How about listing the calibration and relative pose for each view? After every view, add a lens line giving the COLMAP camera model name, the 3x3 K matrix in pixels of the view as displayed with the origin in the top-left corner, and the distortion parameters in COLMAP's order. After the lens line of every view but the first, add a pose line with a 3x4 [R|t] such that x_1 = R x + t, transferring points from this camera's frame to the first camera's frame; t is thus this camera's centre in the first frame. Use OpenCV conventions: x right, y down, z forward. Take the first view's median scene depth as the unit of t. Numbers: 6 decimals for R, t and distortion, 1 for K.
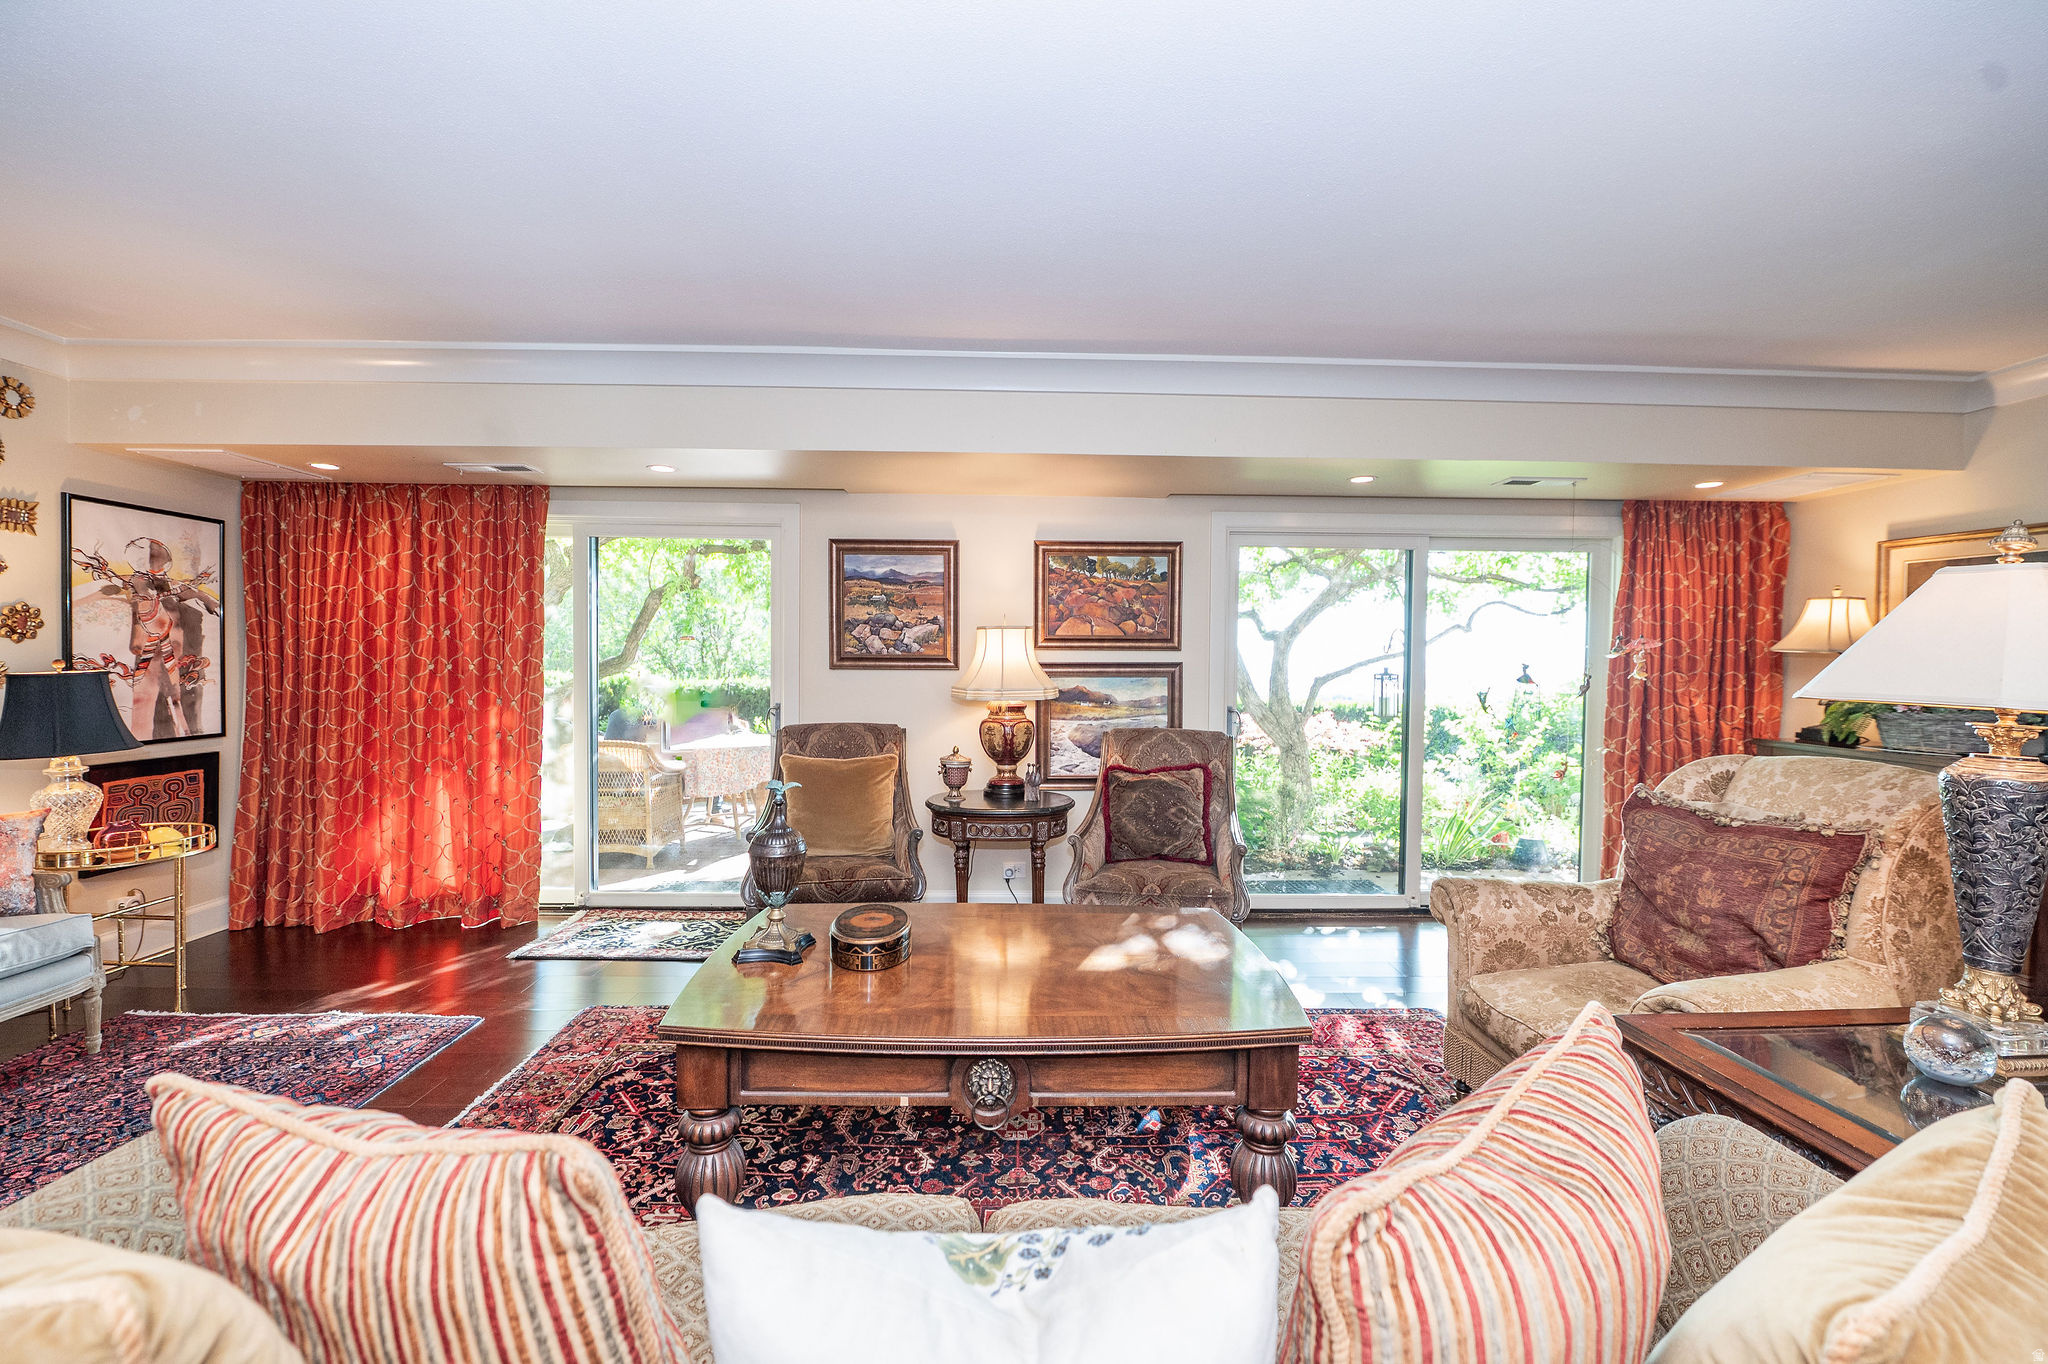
lens RADIAL K [[816.3, 0, 1027.1], [0, 816.3, 678.2], [0, 0, 1]] dist [-0.009563, -0.000983]
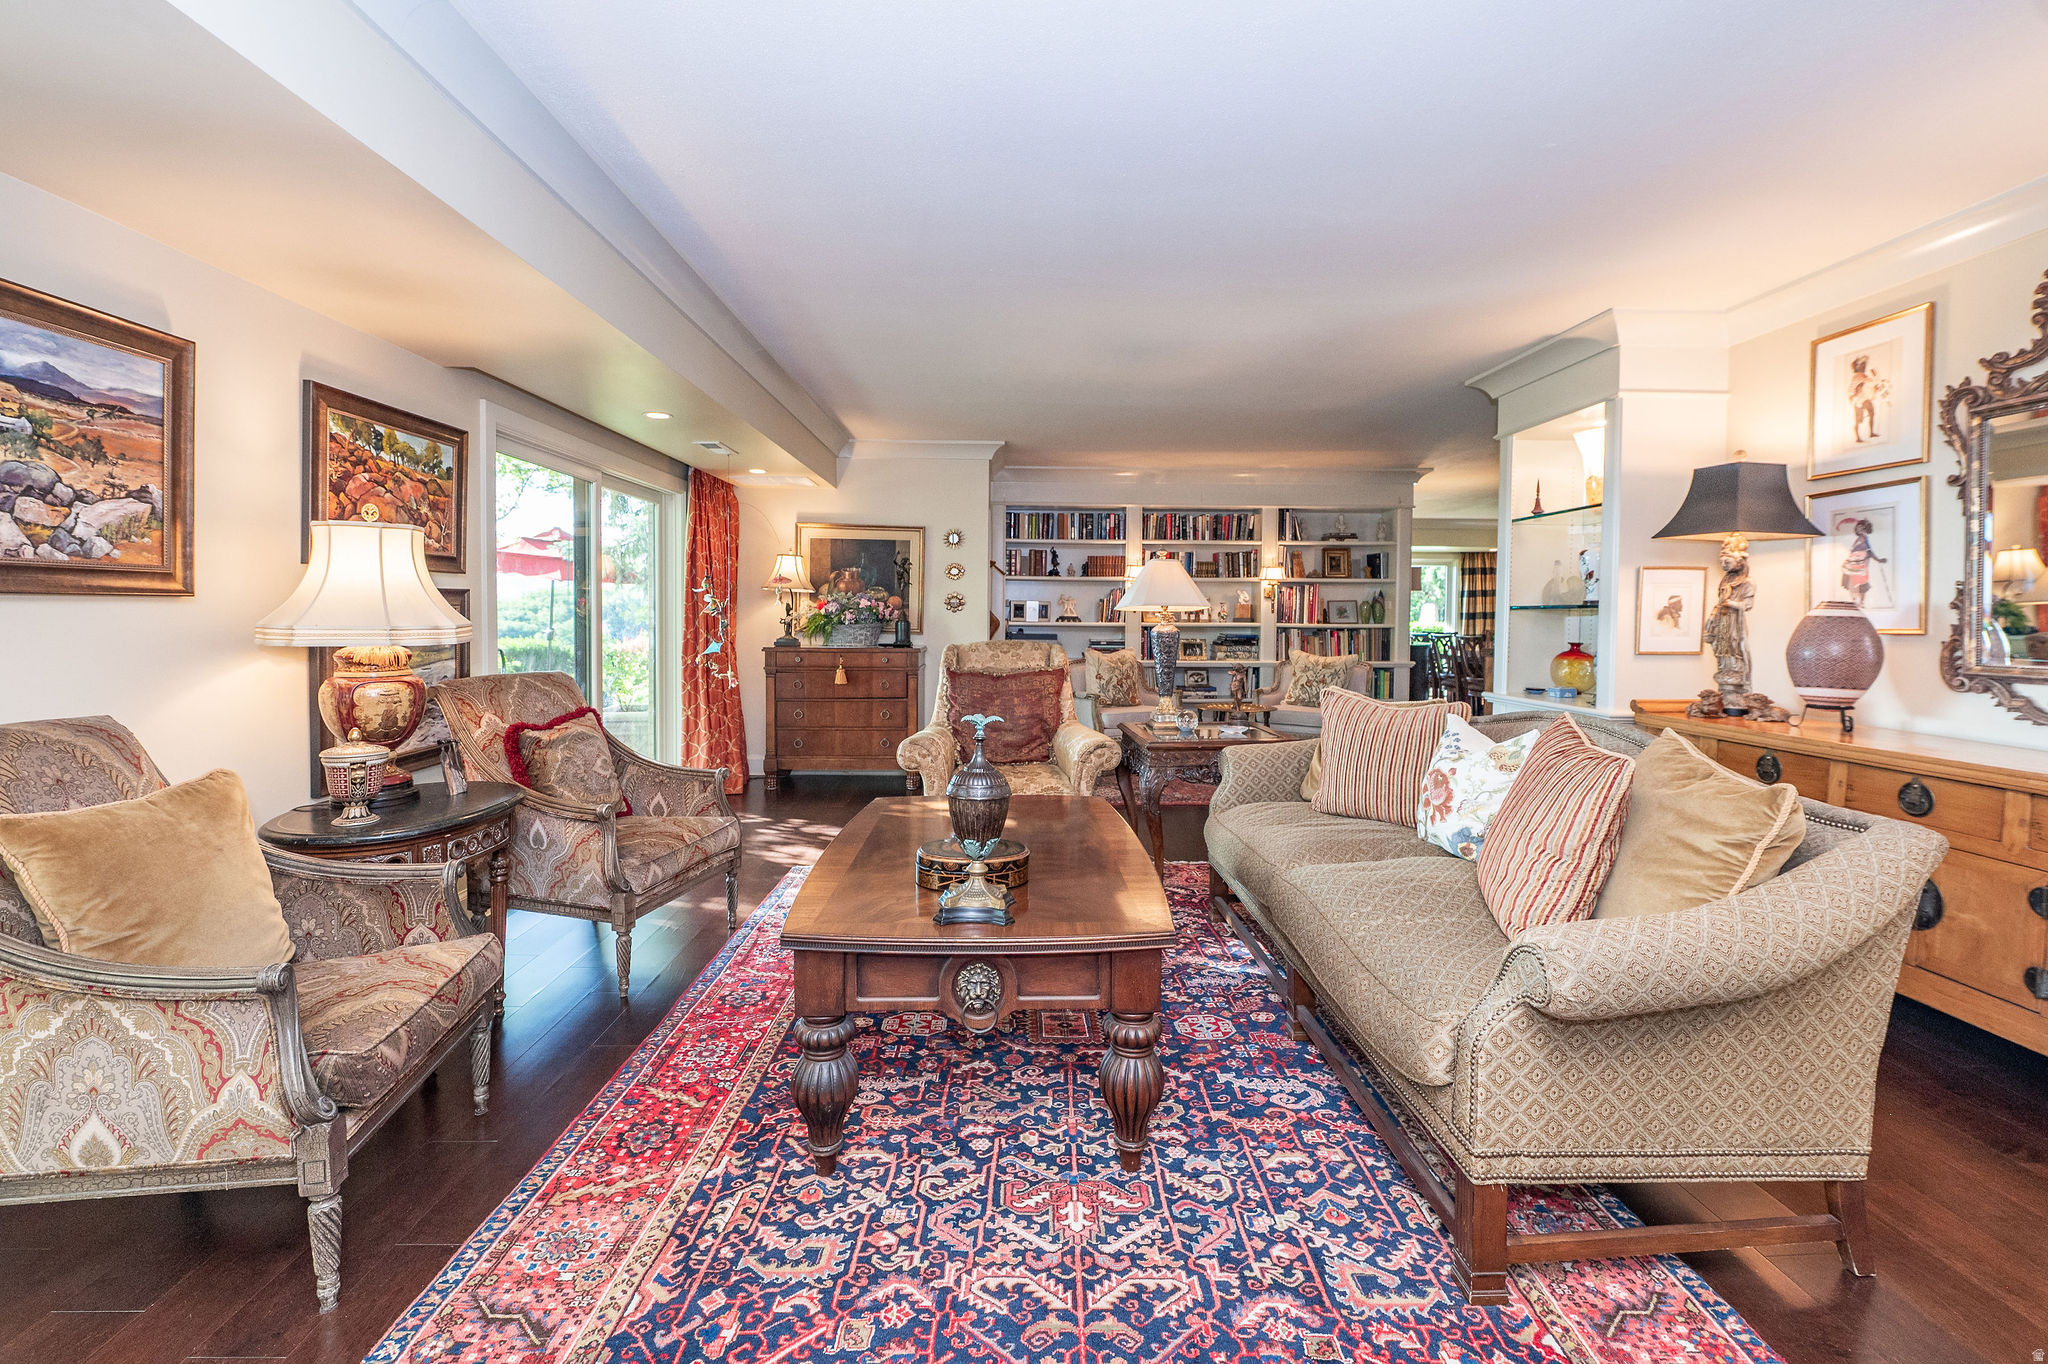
lens RADIAL K [[856.7, 0, 1028.0], [0, 856.7, 635.6], [0, 0, 1]] dist [0.001180, -0.000517]
pose [[0.003127, -0.036929, 0.999313, -0.623435], [0.018748, 0.999144, 0.036864, 0.004019], [-0.999819, 0.018620, 0.003817, 0.479625]]
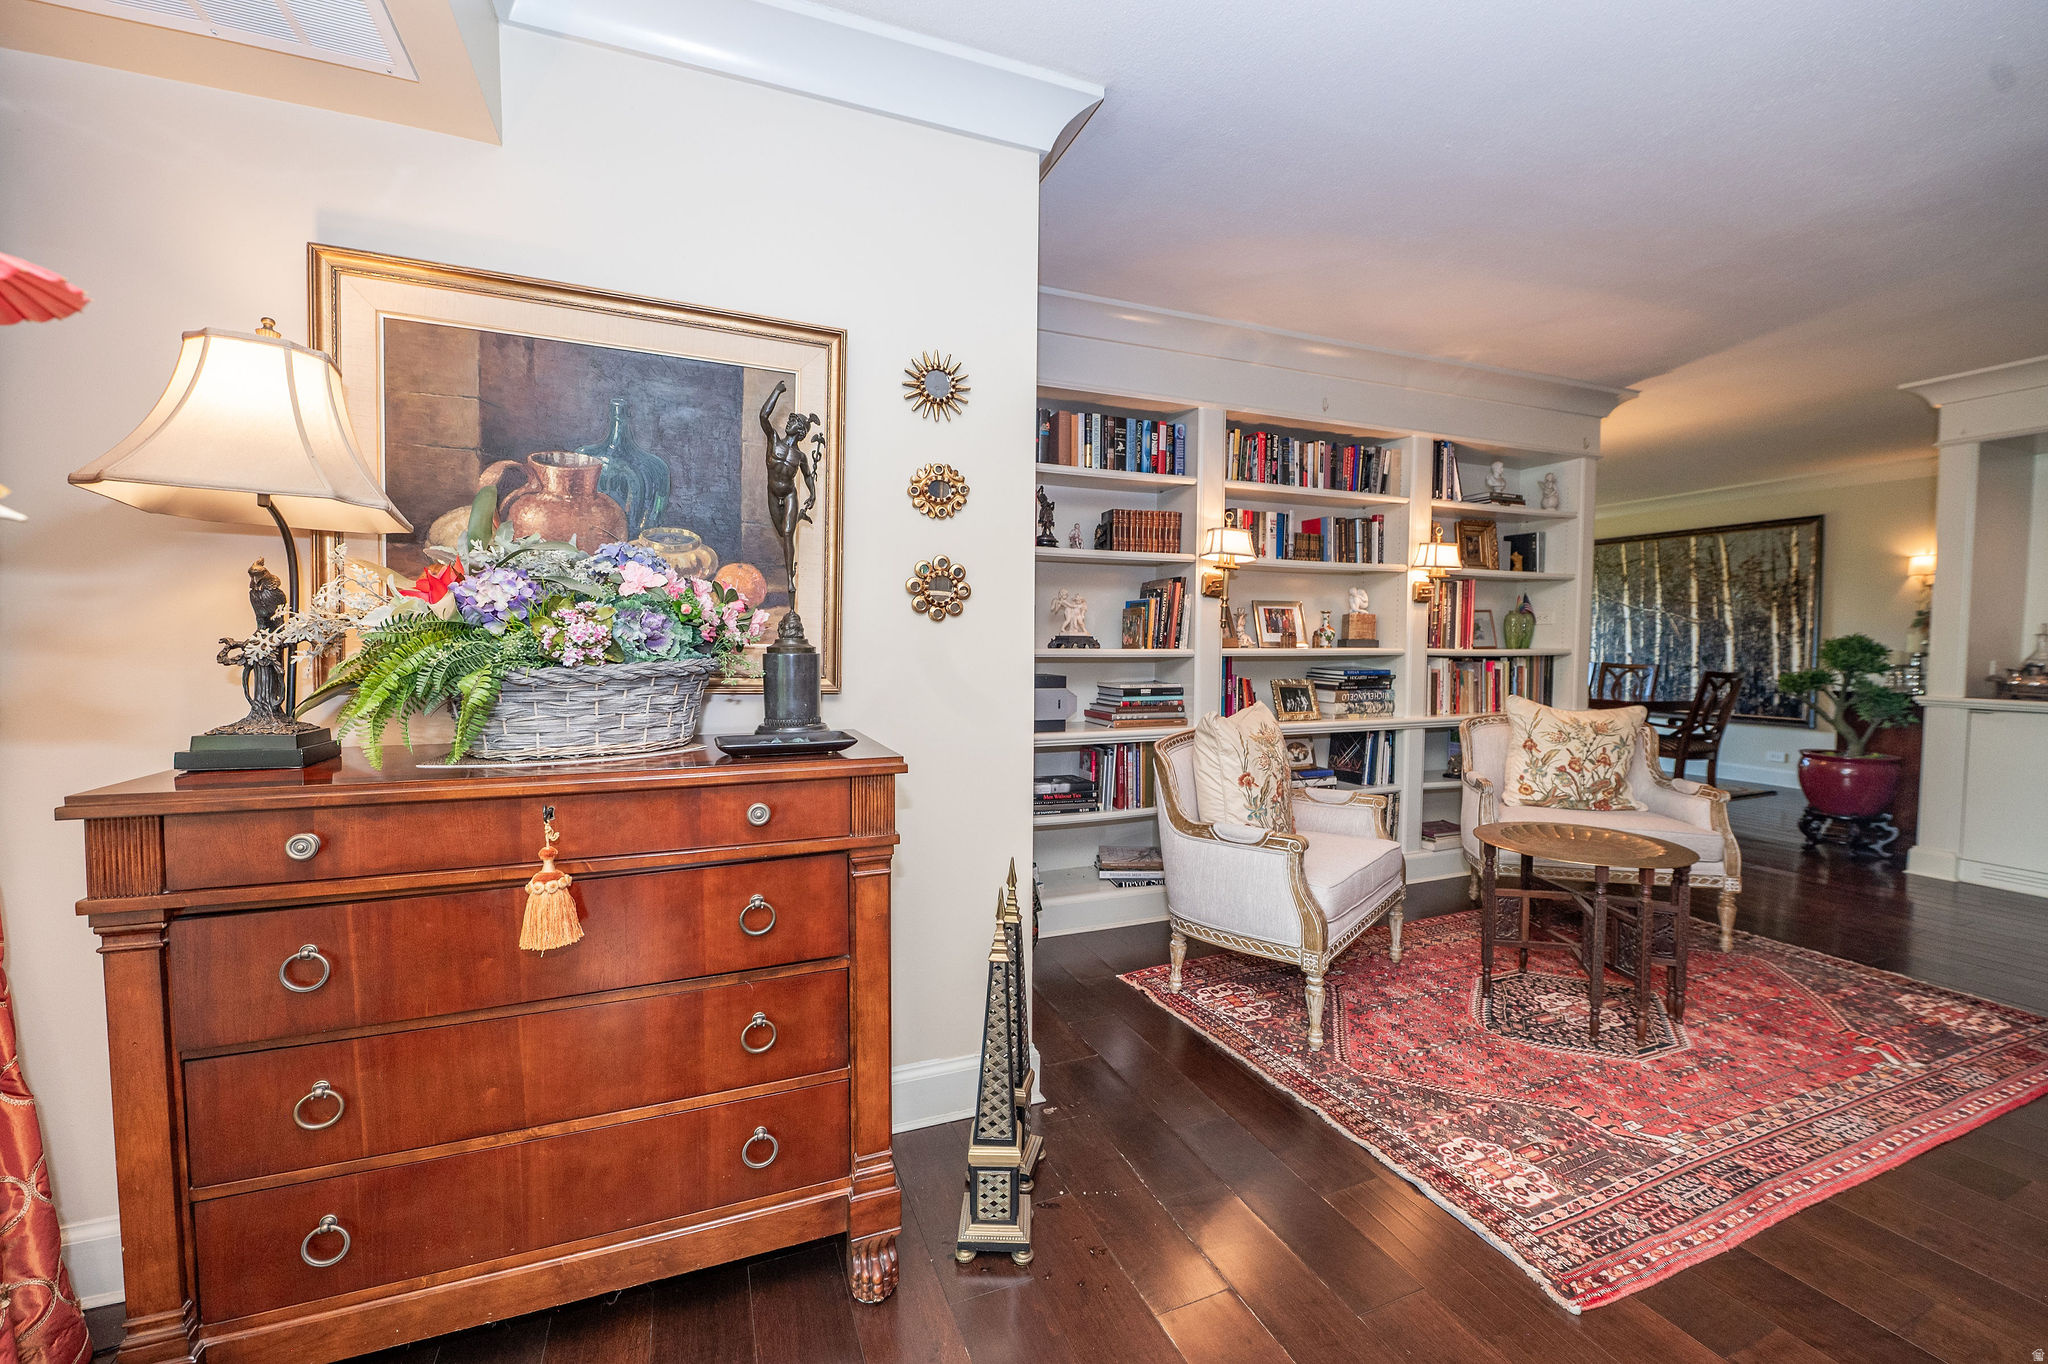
lens RADIAL K [[816.3, 0, 1021.3], [0, 816.3, 677.4], [0, 0, 1]] dist [-0.009563, -0.000983]
pose [[-0.352125, -0.054281, 0.934378, 0.504693], [0.016231, 0.997813, 0.064083, 0.020641], [-0.935812, 0.037731, -0.350473, 0.747356]]
